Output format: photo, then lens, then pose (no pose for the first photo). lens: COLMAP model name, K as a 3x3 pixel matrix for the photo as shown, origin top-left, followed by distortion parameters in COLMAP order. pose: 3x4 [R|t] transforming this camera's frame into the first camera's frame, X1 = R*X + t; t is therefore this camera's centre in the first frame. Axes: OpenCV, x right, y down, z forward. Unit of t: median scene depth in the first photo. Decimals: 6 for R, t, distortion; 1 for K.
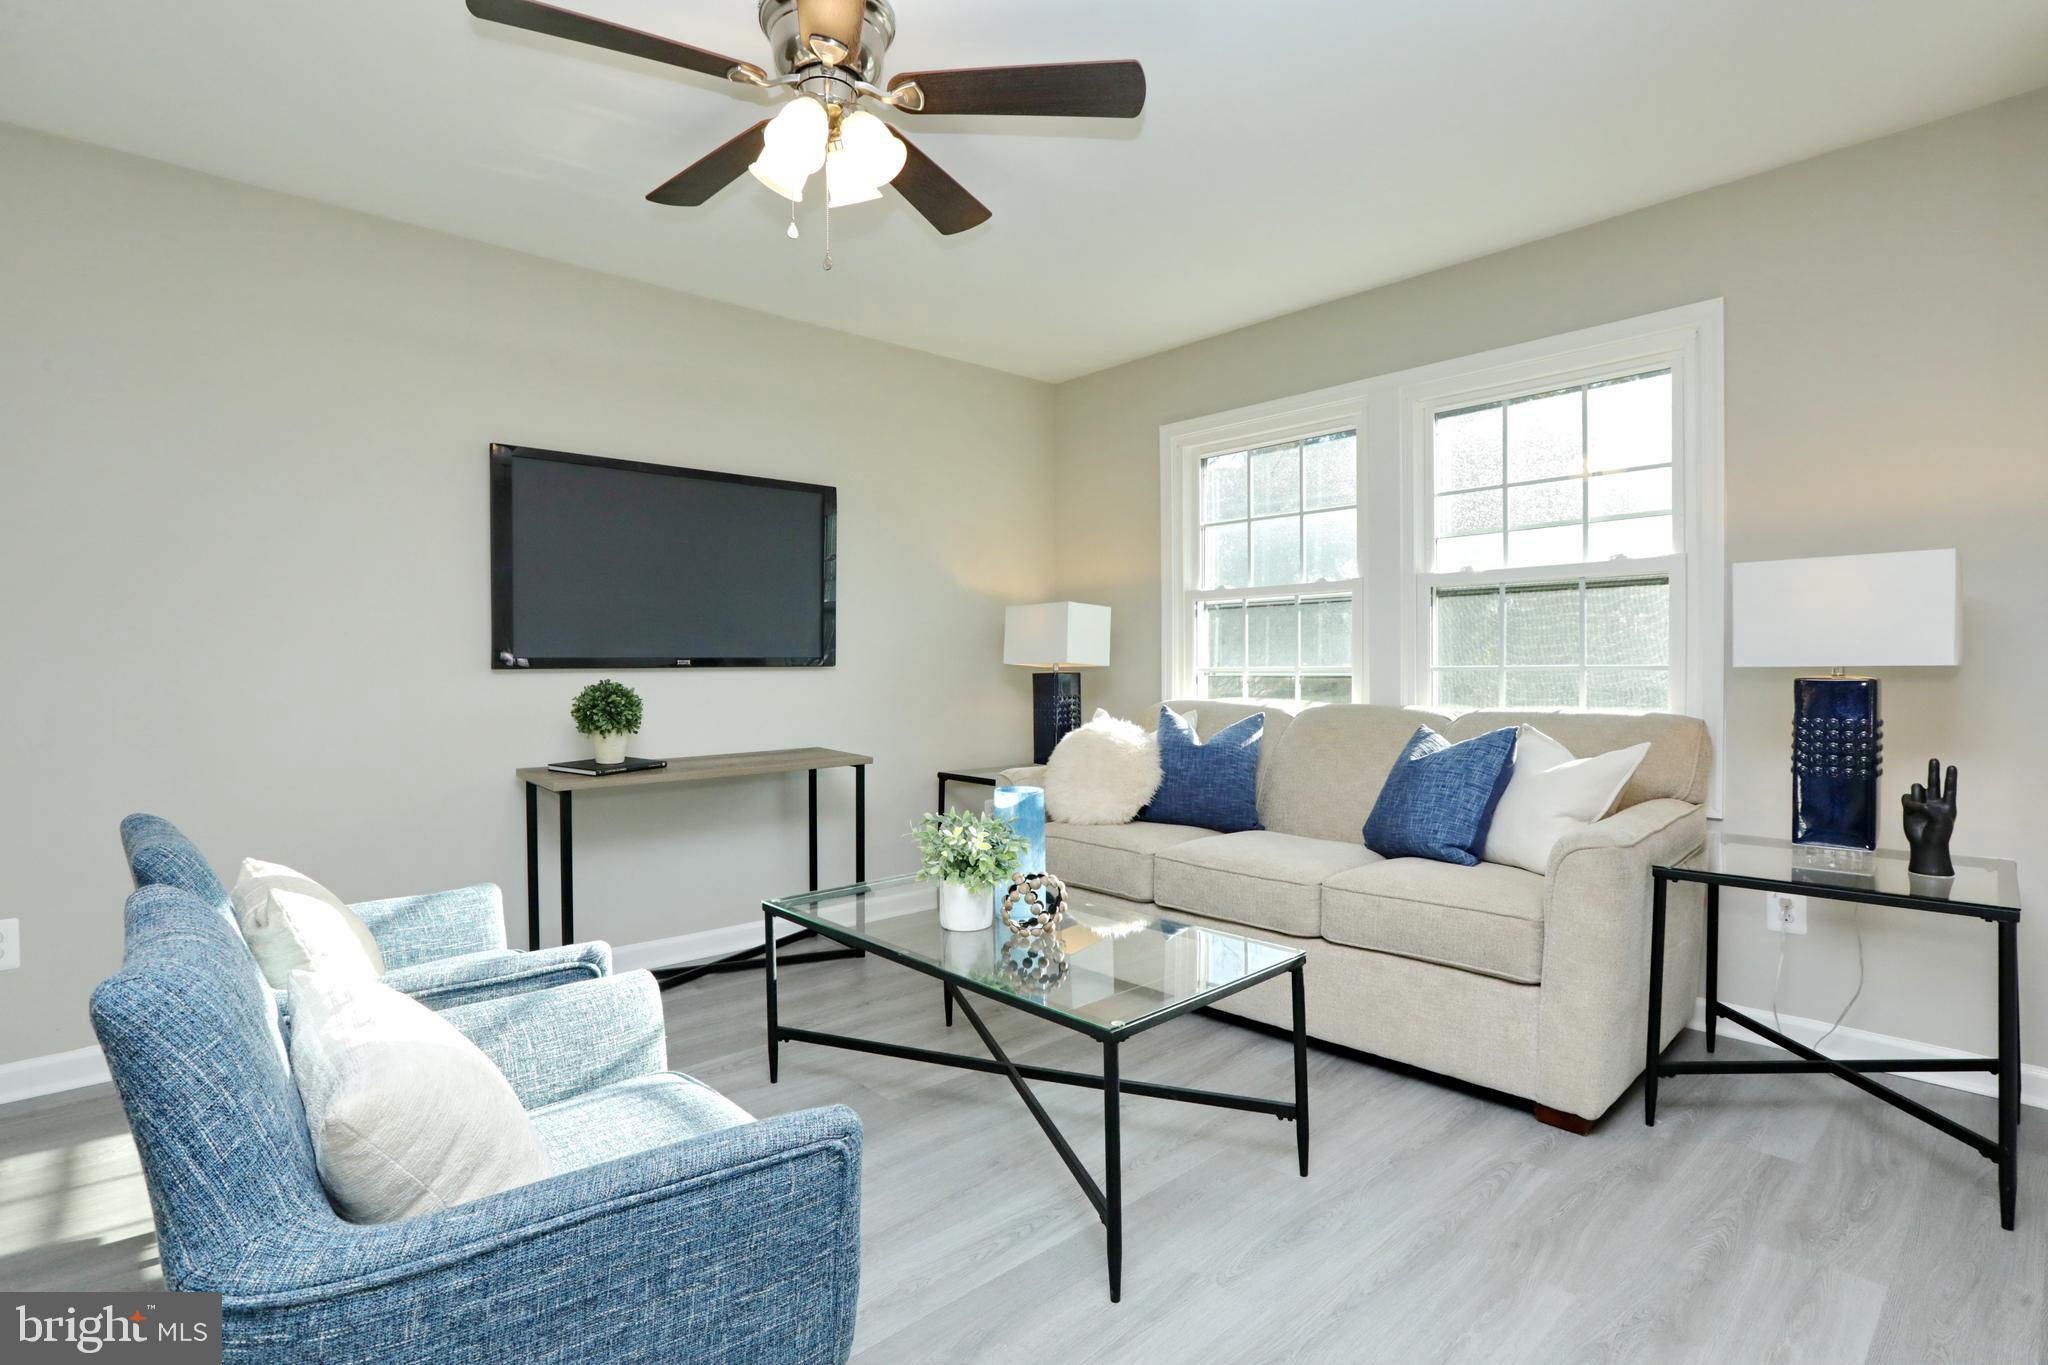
lens RADIAL K [[994.2, 0, 1024.0], [0, 994.2, 682.5], [0, 0, 1]] dist [-0.047967, 0.019150]
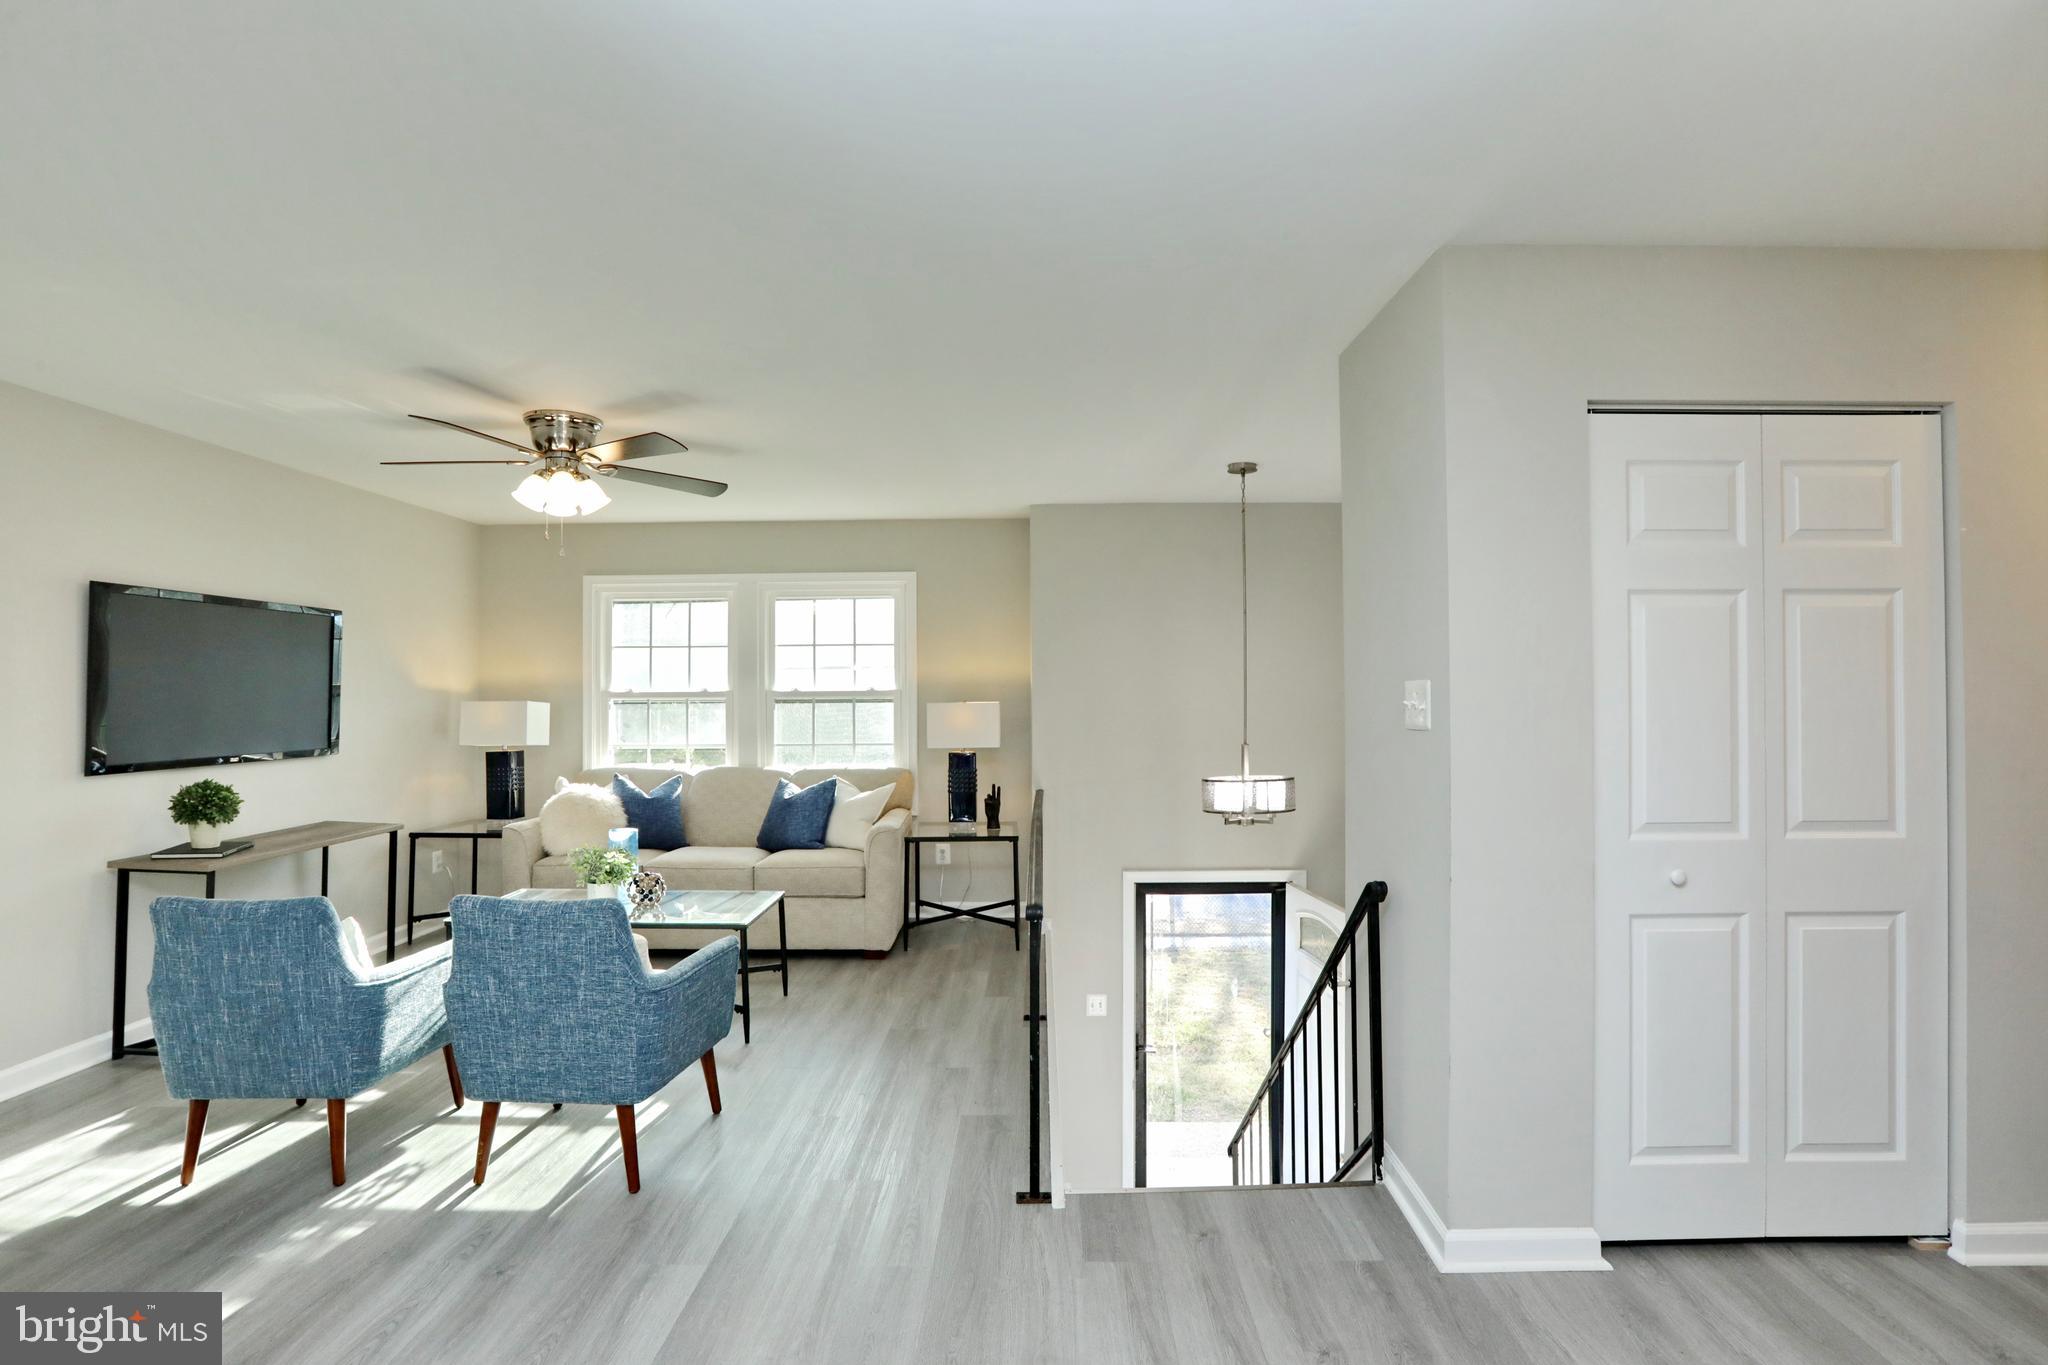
lens RADIAL K [[928.2, 0, 1024.0], [0, 928.2, 682.5], [0, 0, 1]] dist [-0.049839, 0.014177]
pose [[0.687832, 0.014741, 0.725720, -0.549076], [0.014374, 0.999321, -0.033922, -0.072120], [-0.725728, 0.033764, 0.687153, -0.524969]]
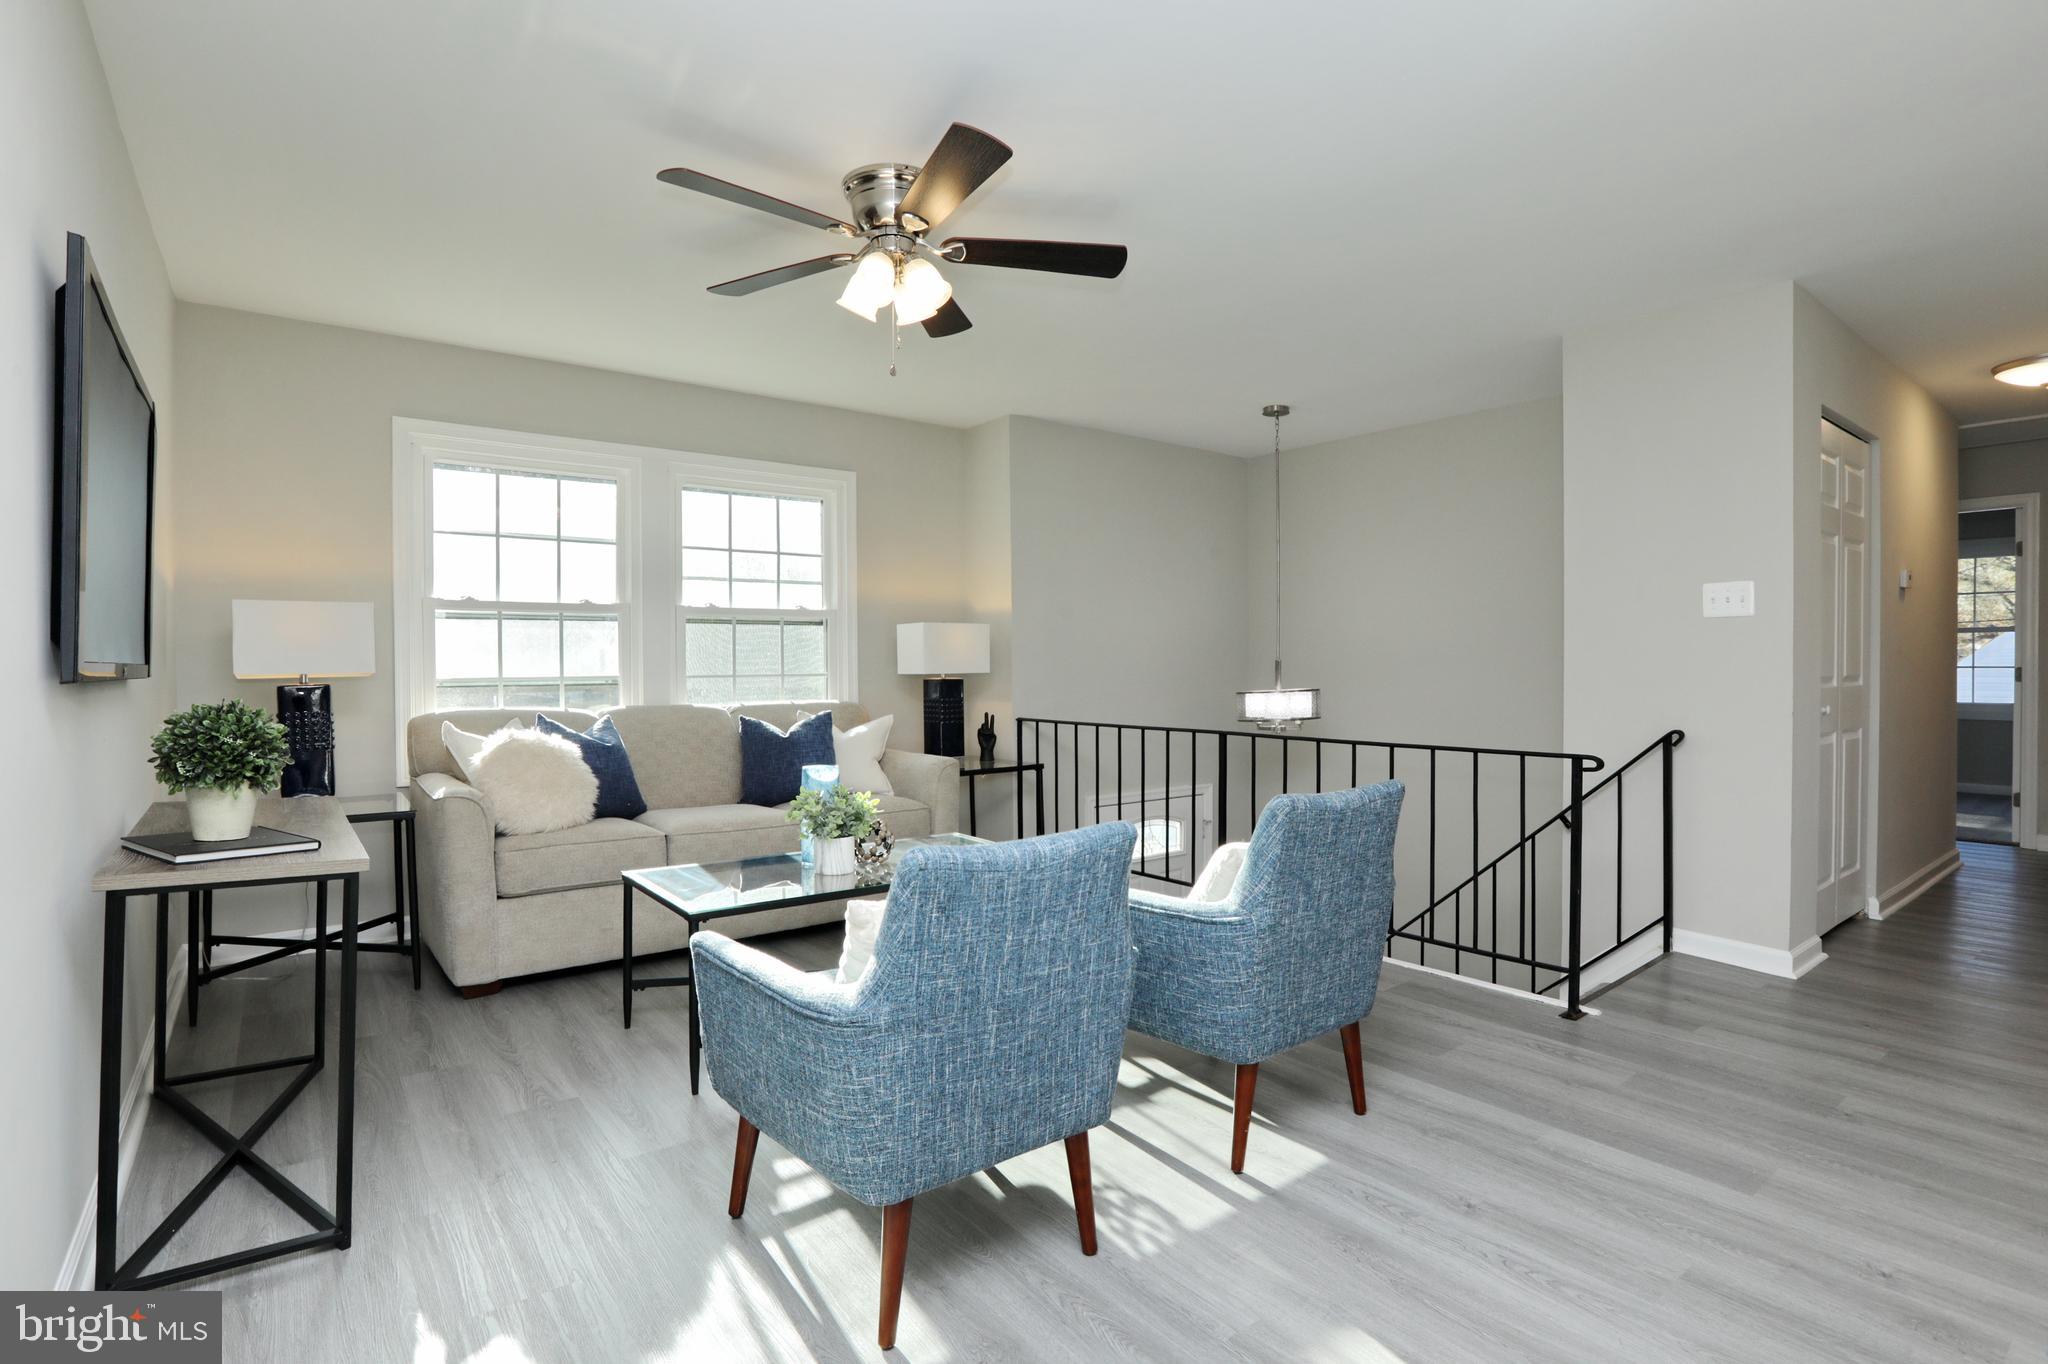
lens RADIAL K [[967.8, 0, 1024.0], [0, 967.8, 682.0], [0, 0, 1]] dist [-0.059552, 0.033632]
pose [[0.101418, -0.011339, 0.994779, -0.970351], [0.023519, 0.999683, 0.008998, -0.008861], [-0.994566, 0.022483, 0.101652, 0.474922]]
